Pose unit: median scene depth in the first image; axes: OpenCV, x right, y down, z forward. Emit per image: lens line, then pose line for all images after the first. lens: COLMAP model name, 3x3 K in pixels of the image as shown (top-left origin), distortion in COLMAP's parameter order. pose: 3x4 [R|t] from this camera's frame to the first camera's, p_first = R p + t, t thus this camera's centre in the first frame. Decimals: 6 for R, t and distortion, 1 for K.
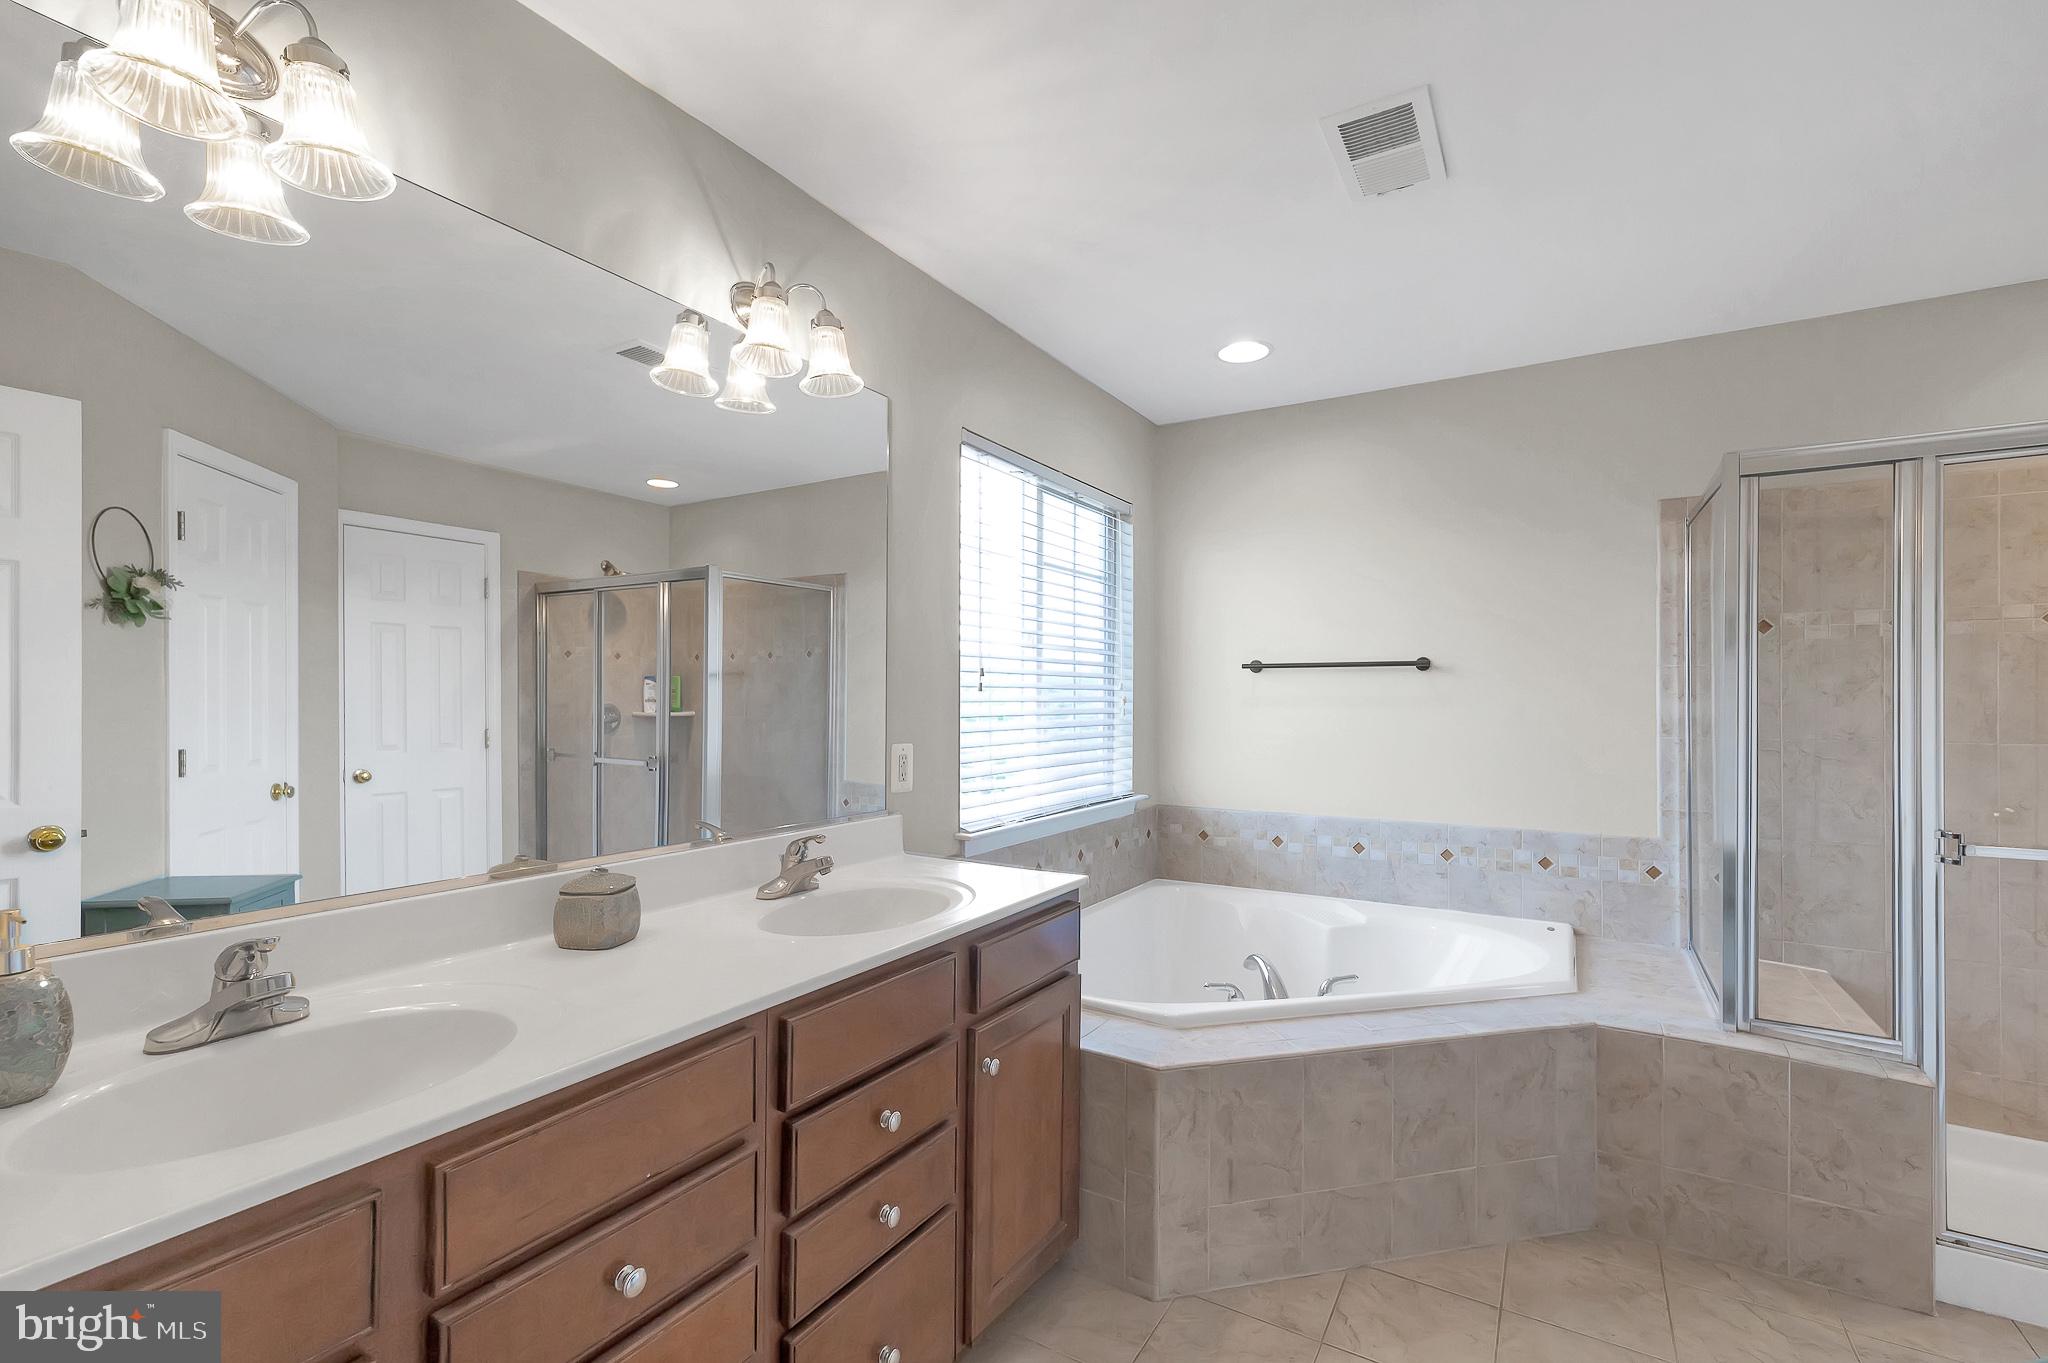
lens RADIAL K [[902.3, 0, 1016.9], [0, 902.3, 687.5], [0, 0, 1]] dist [-0.000098, -0.000192]
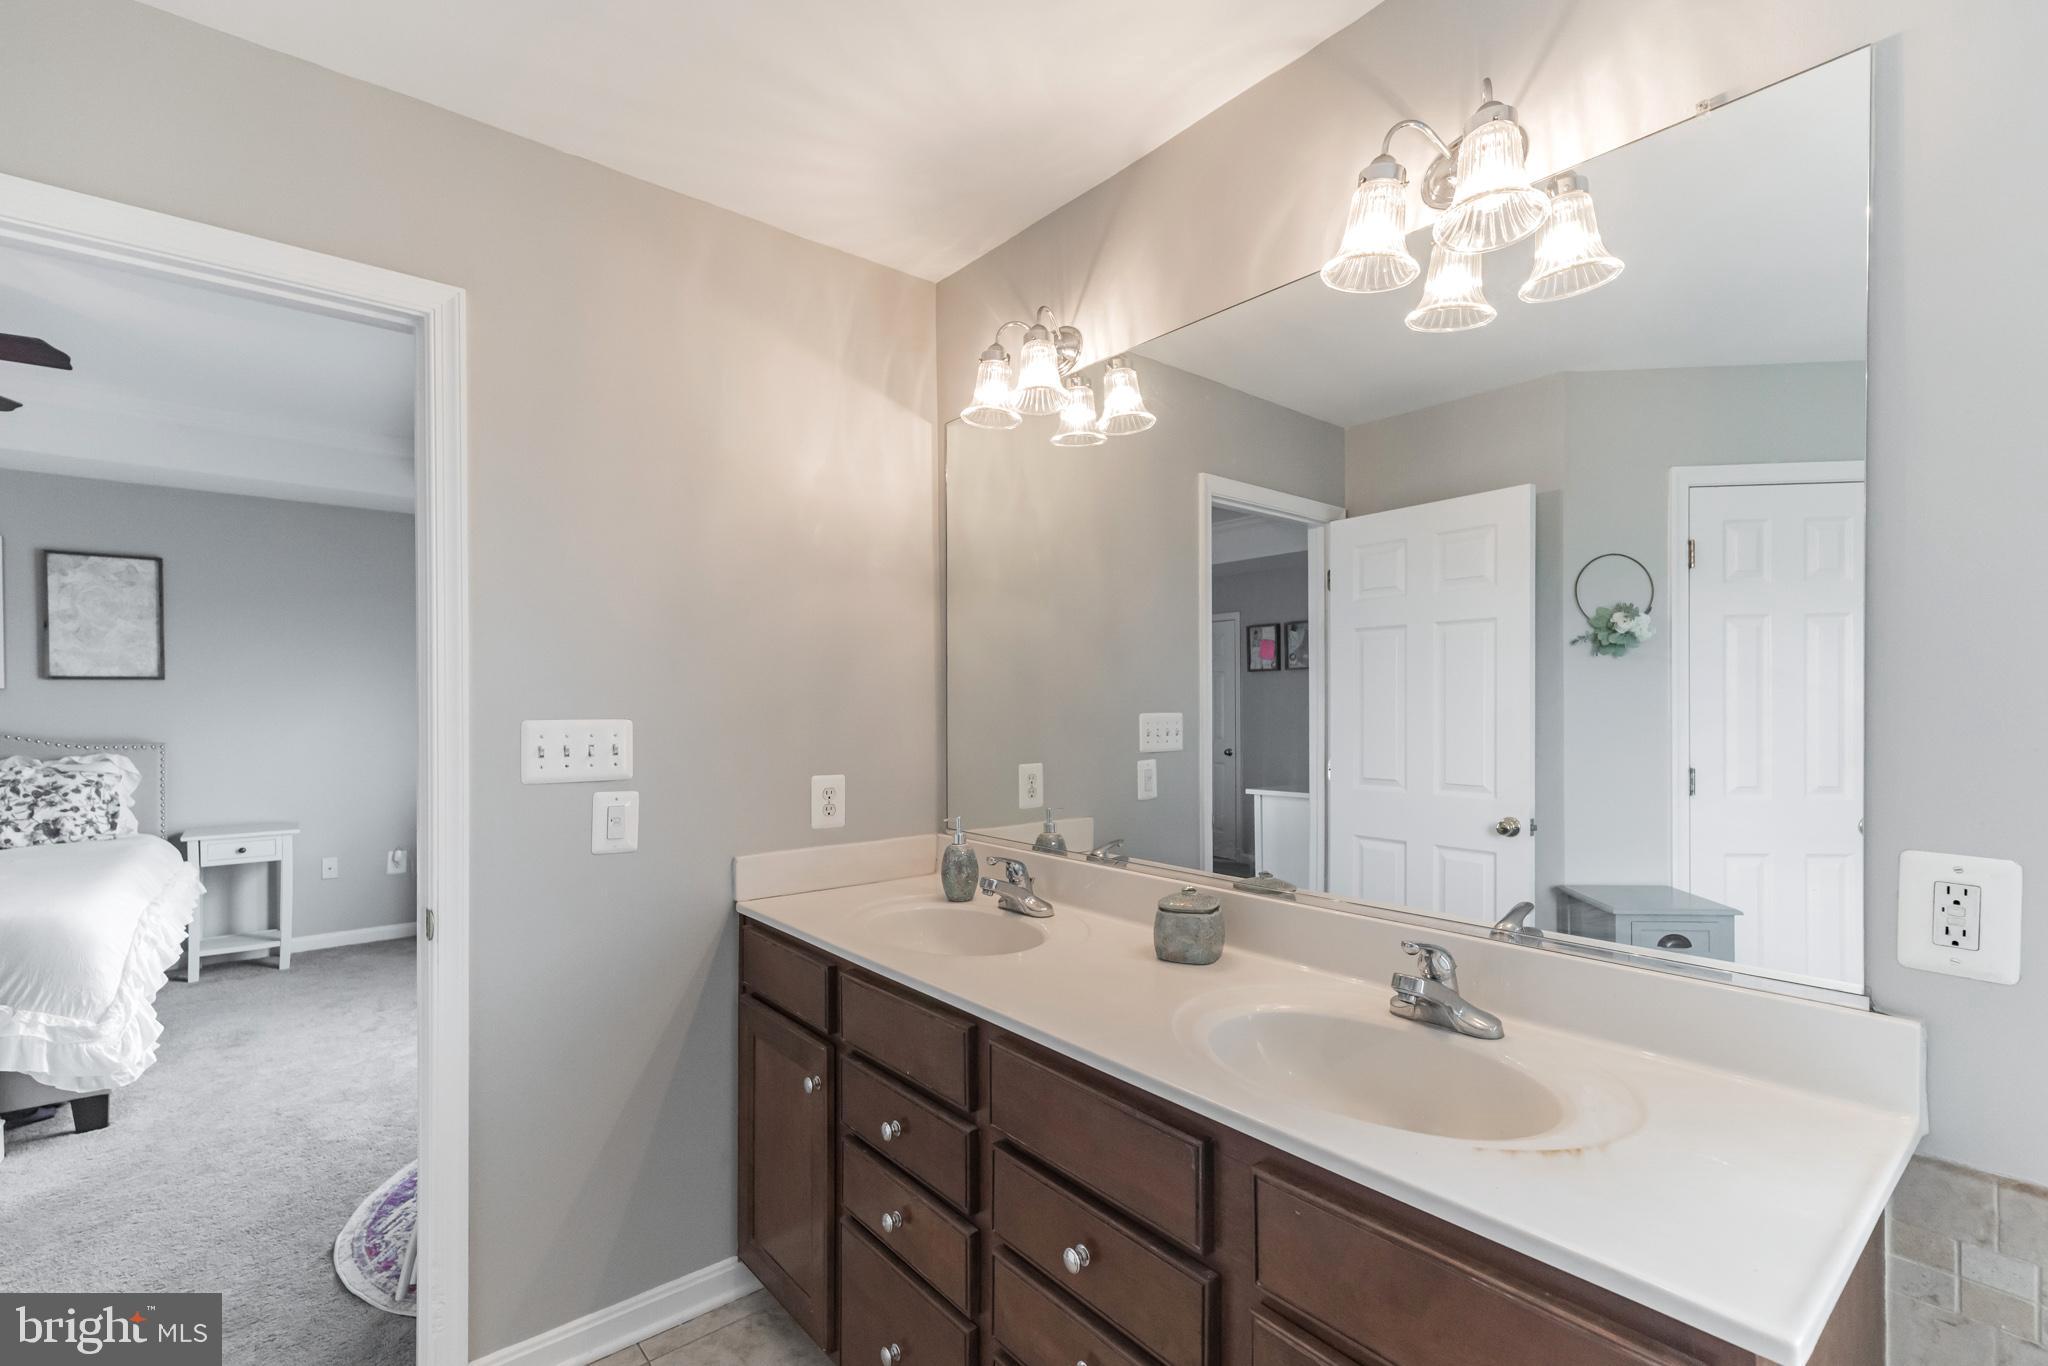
lens RADIAL K [[902.7, 0, 1024.0], [0, 902.7, 707.2], [0, 0, 1]] dist [0.006709, -0.000160]
pose [[-0.327270, 0.001271, -0.944930, 0.381569], [0.000916, 0.999999, 0.001028, -0.004288], [0.944931, -0.000529, -0.327270, 0.725204]]
